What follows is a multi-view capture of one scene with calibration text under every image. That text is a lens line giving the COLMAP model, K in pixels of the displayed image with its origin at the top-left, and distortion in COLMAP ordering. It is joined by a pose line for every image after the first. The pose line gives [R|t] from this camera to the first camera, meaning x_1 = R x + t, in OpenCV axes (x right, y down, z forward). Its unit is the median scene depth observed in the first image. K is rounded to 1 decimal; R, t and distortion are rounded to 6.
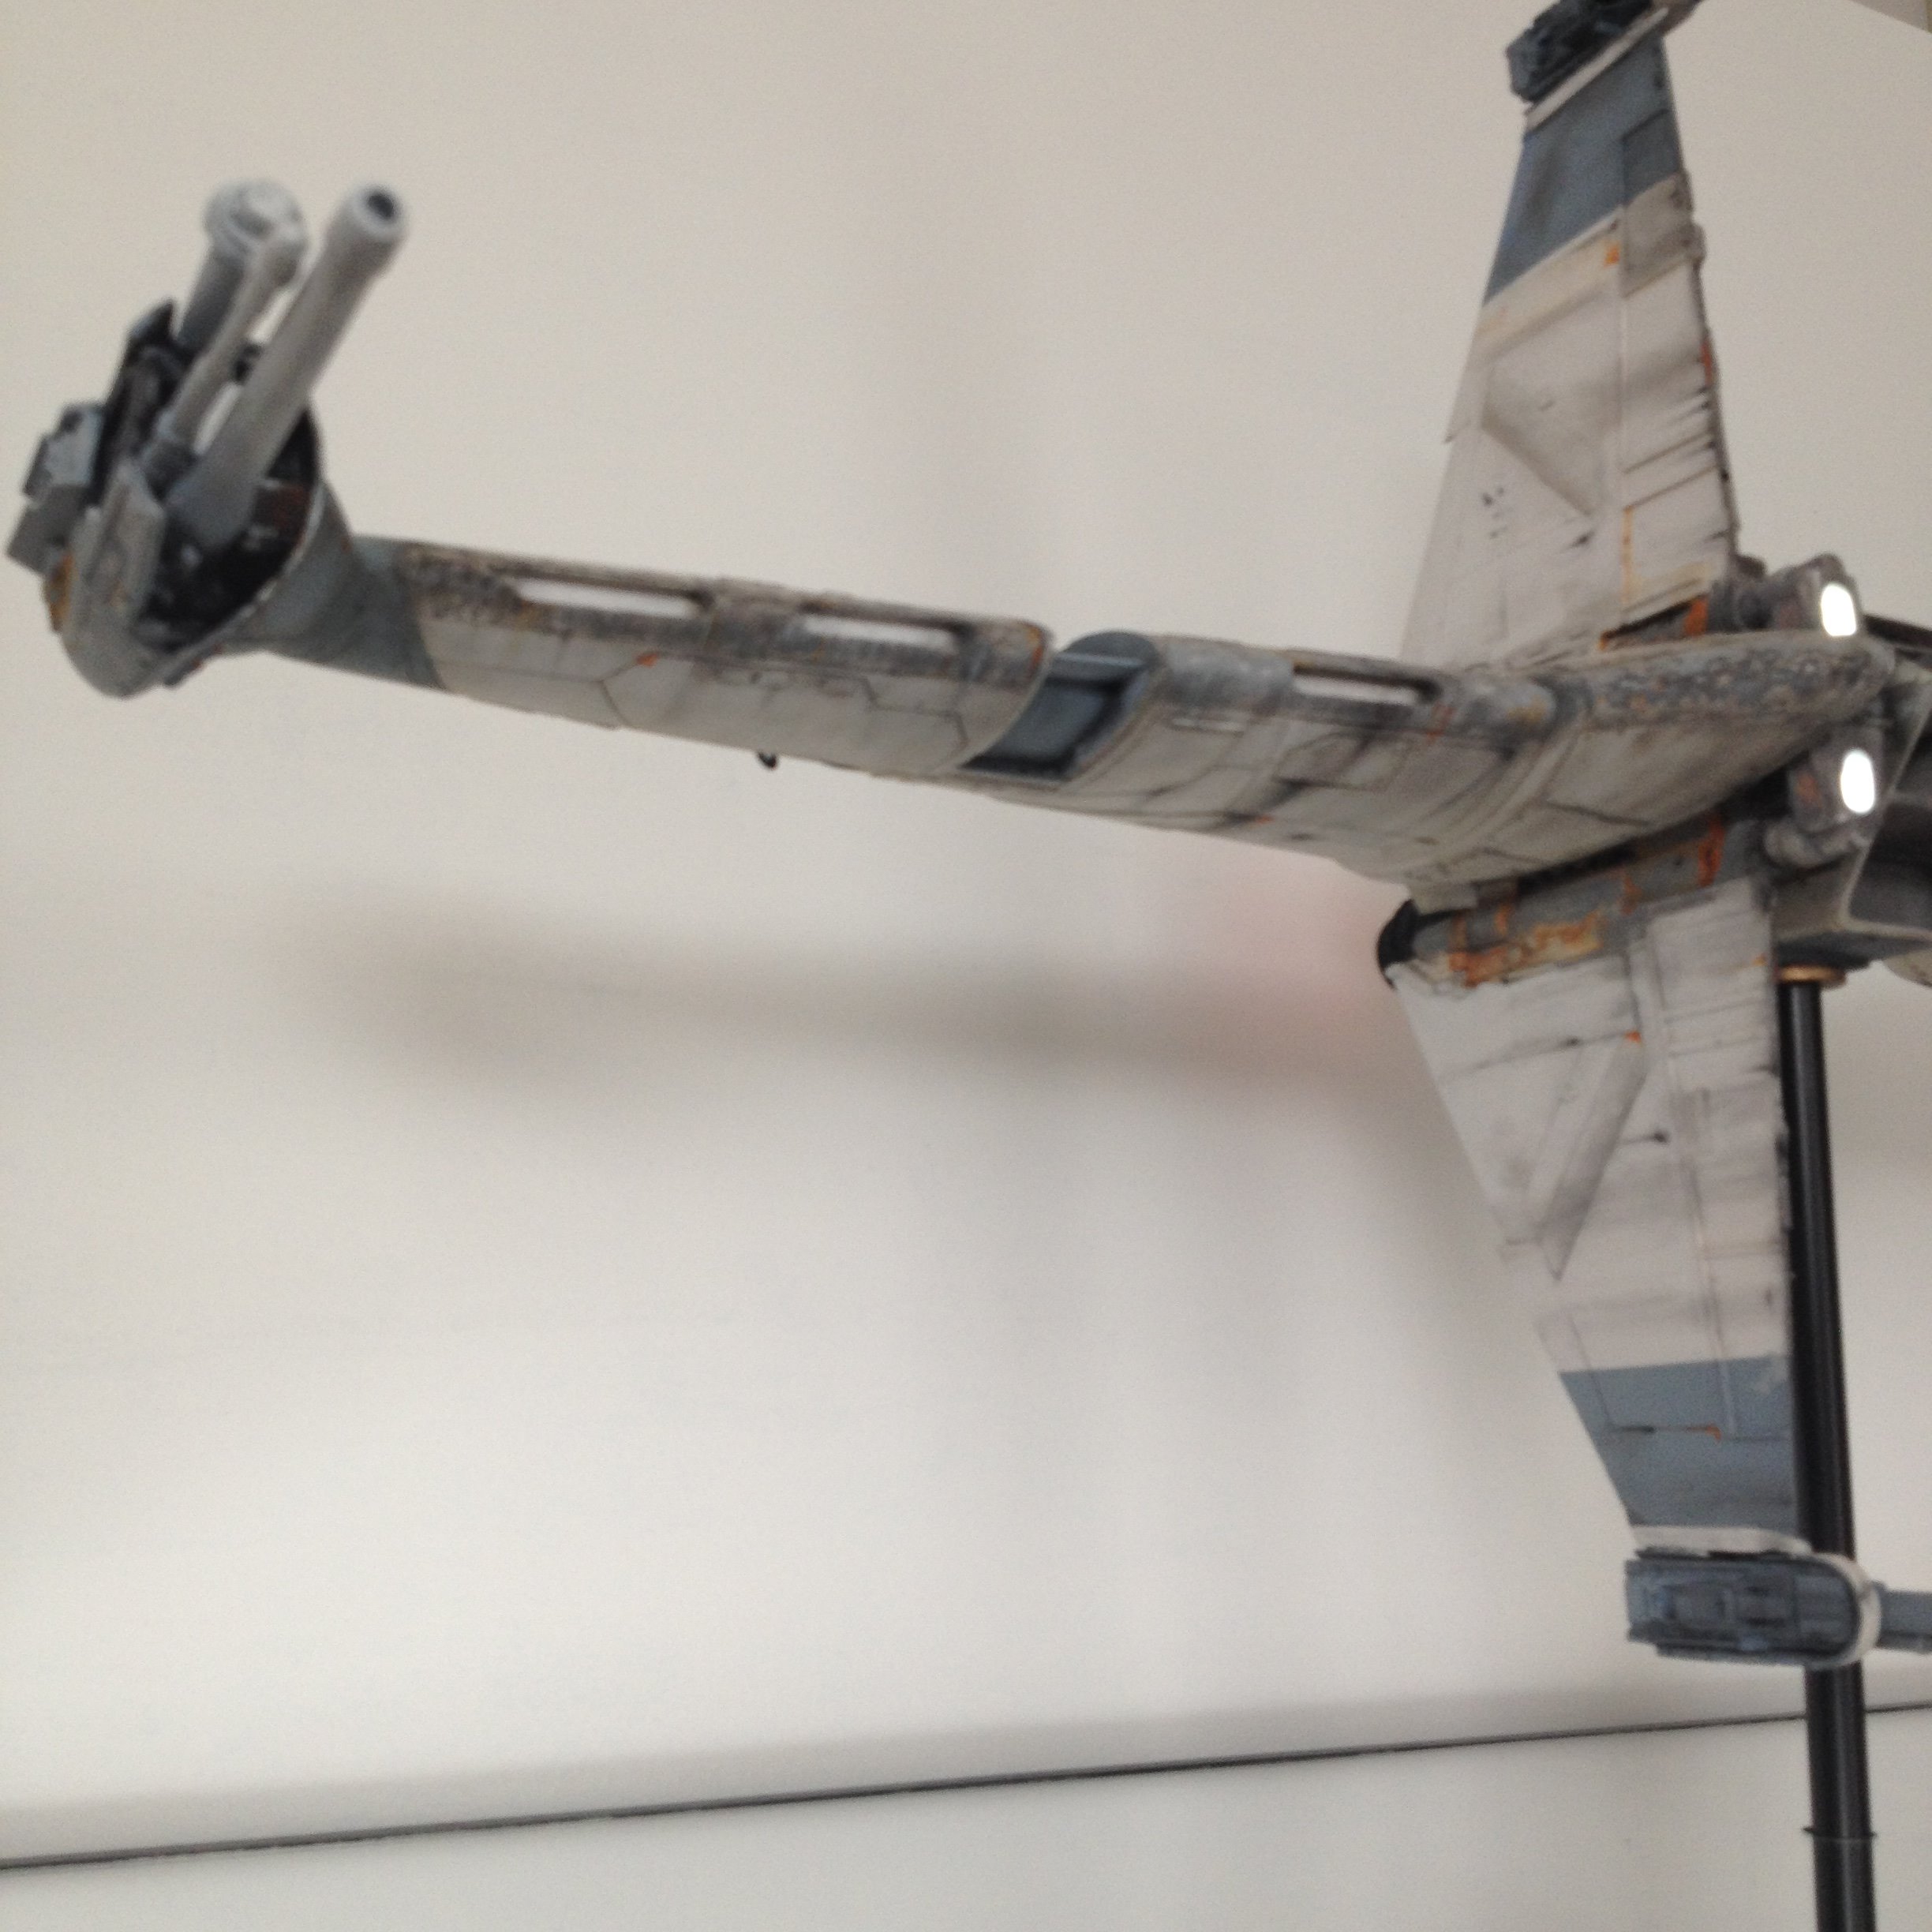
lens RADIAL K [[2431.7, 0, 966.0], [0, 2431.7, 966.0], [0, 0, 1]] dist [0.216399, -0.623777]
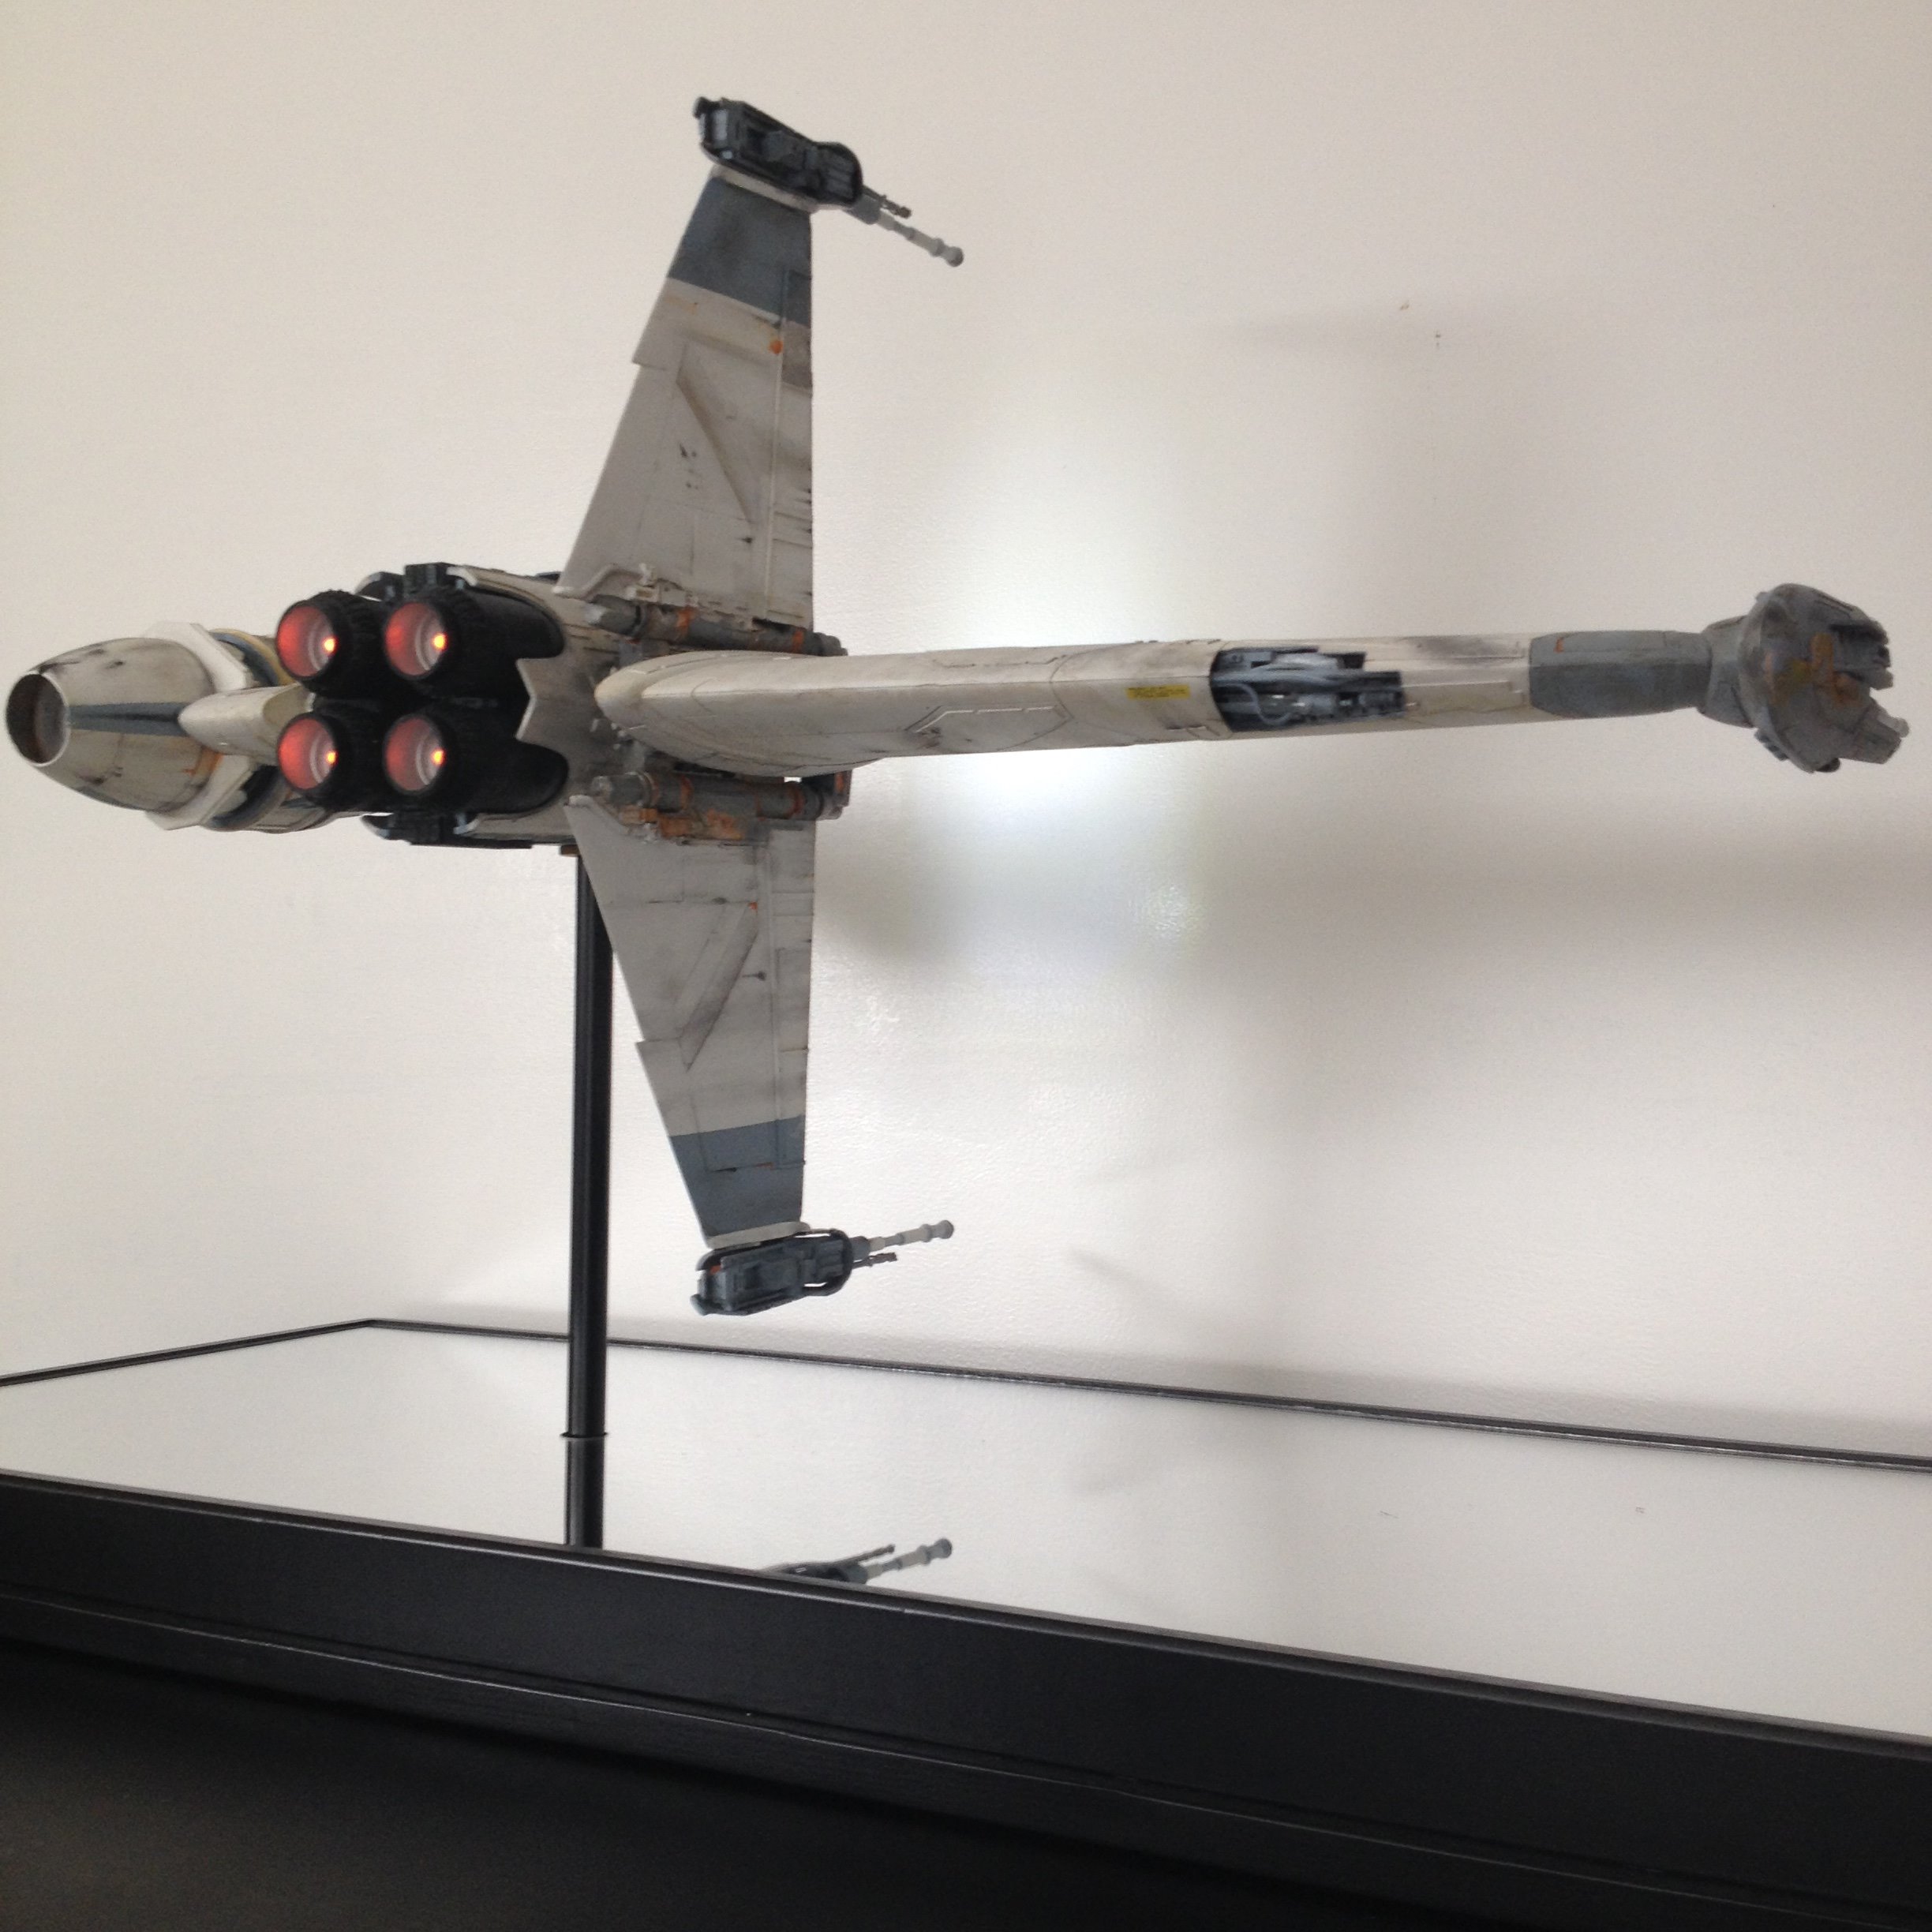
lens RADIAL K [[2431.7, 0, 966.0], [0, 2431.7, 966.0], [0, 0, 1]] dist [0.216399, -0.623777]
pose [[-0.536710, -0.001402, 0.843766, -1.006332], [-0.153264, 0.983525, -0.095855, 0.181039], [-0.829730, -0.180765, -0.528083, 1.631680]]
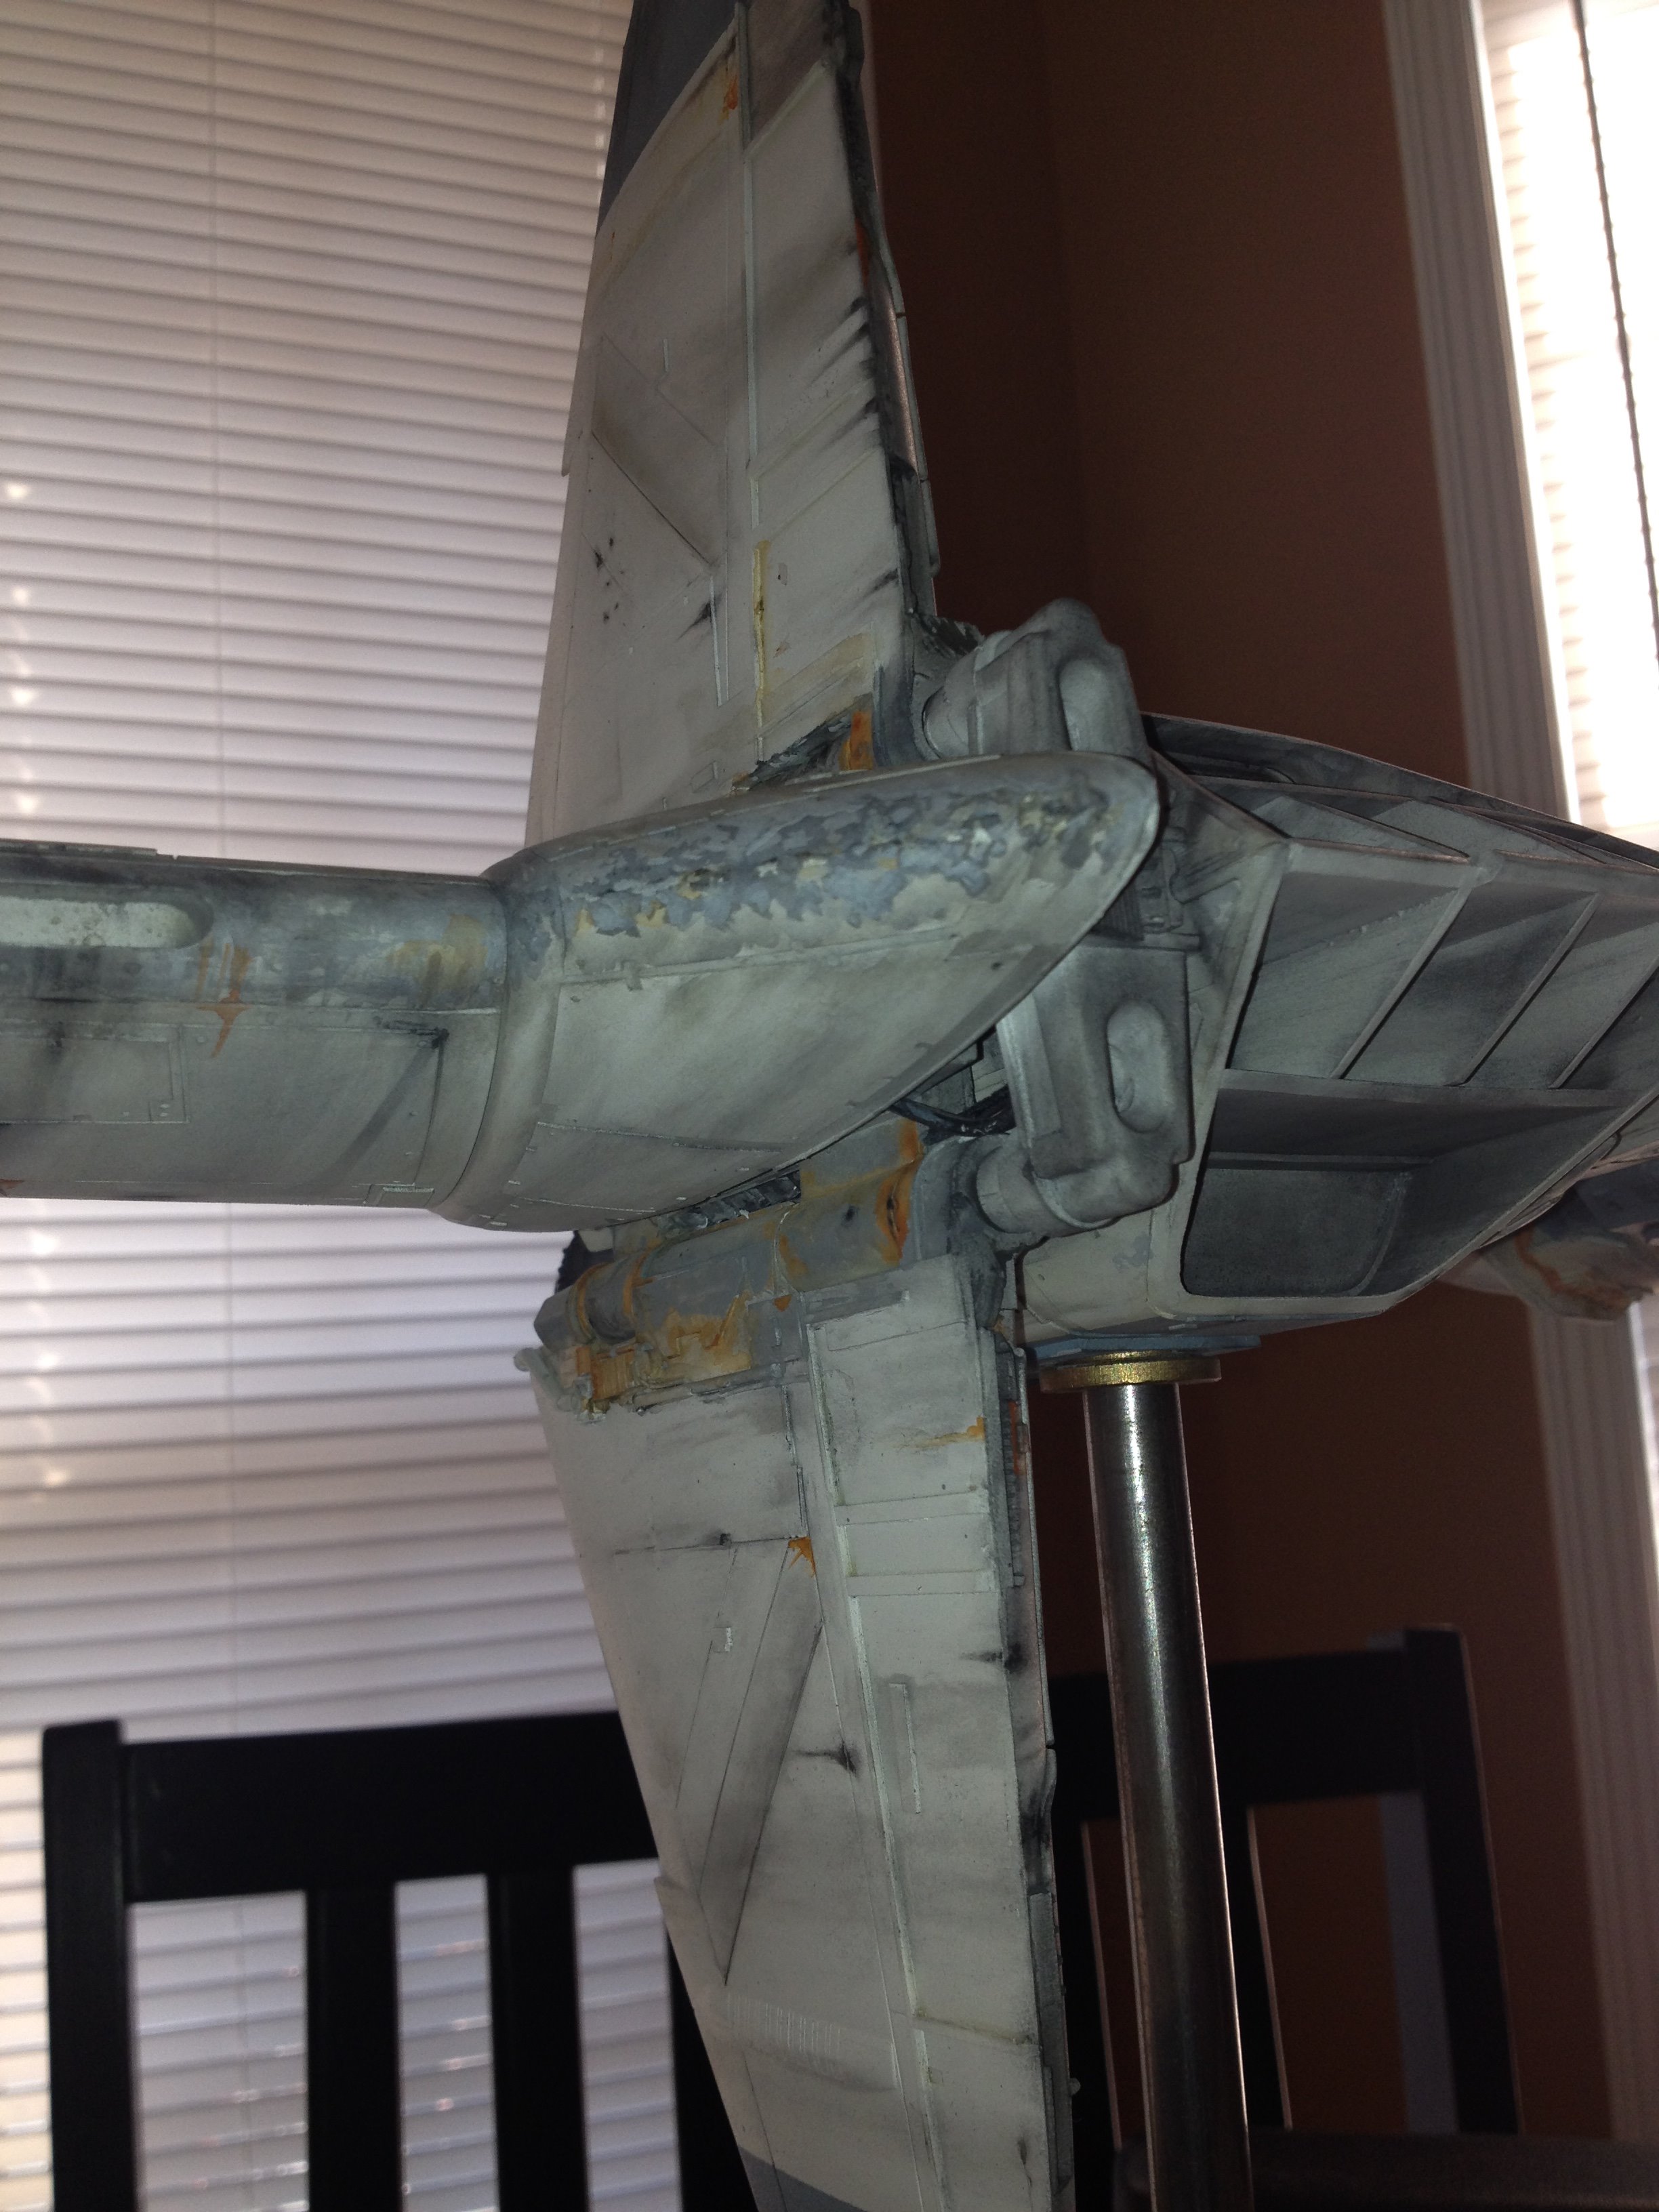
lens RADIAL K [[2076.5, 0, 829.5], [0, 2076.5, 1106.0], [0, 0, 1]] dist [0.205124, -0.535062]
pose [[0.997337, -0.053861, 0.049172, 0.256831], [0.053771, 0.998548, 0.003154, -0.064982], [-0.049271, -0.000502, 0.998785, 0.549171]]
